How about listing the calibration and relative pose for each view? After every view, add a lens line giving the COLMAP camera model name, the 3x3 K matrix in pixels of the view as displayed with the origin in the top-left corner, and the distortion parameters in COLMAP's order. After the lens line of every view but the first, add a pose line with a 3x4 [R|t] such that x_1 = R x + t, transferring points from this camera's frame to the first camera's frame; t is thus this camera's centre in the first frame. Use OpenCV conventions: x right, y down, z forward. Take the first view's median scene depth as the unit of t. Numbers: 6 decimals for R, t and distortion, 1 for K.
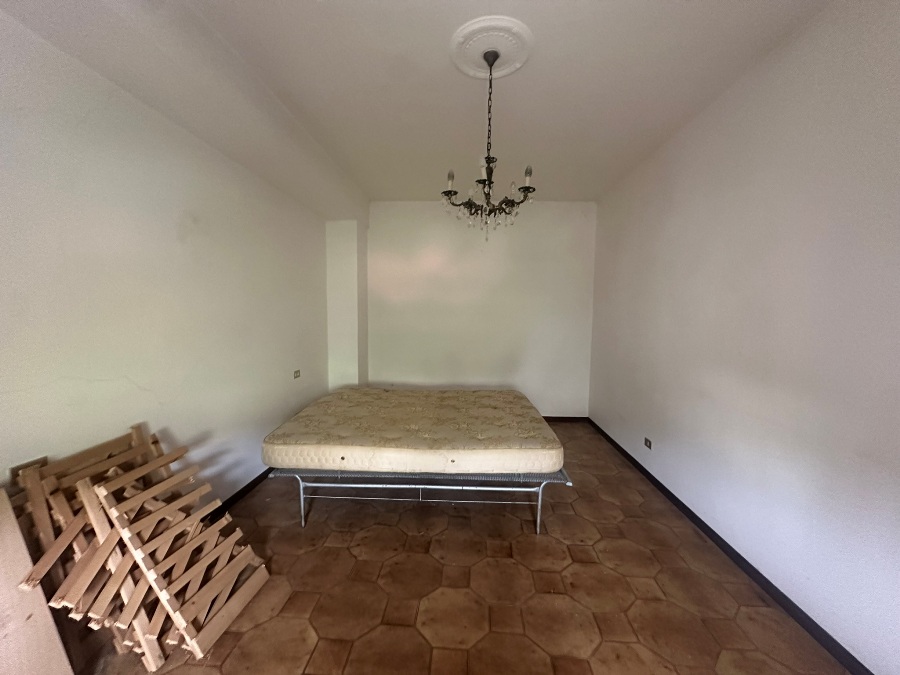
lens RADIAL K [[359.3, 0, 450.0], [0, 359.3, 337.5], [0, 0, 1]] dist [-0.003662, -0.000087]
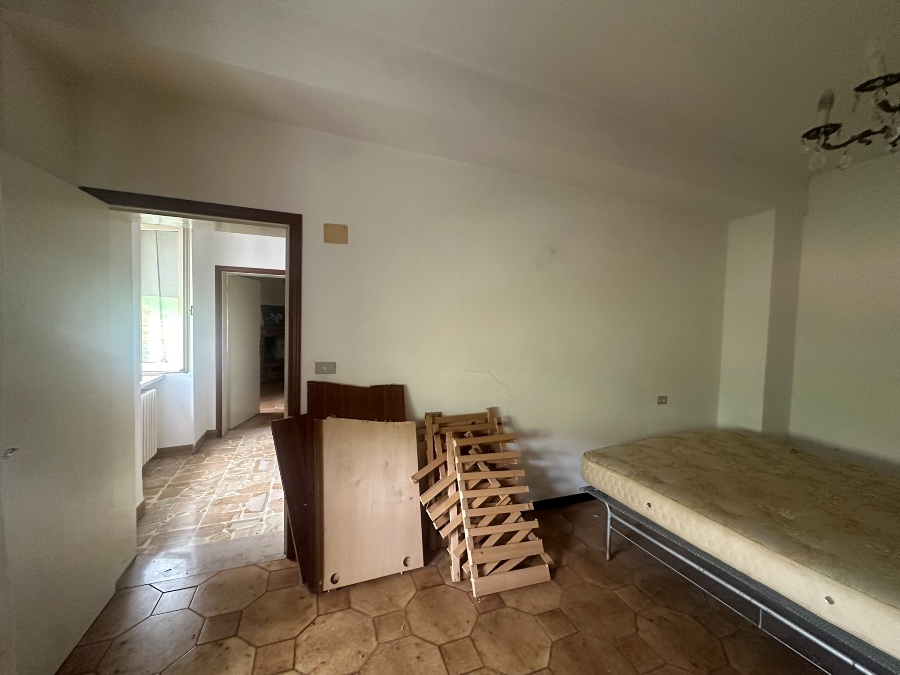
lens RADIAL K [[359.3, 0, 450.0], [0, 359.3, 337.5], [0, 0, 1]] dist [-0.003662, -0.000087]
pose [[0.416539, 0.038544, -0.908300, 0.291459], [-0.090610, 0.995886, 0.000708, -0.011282], [0.904591, 0.082006, 0.418318, 0.233561]]
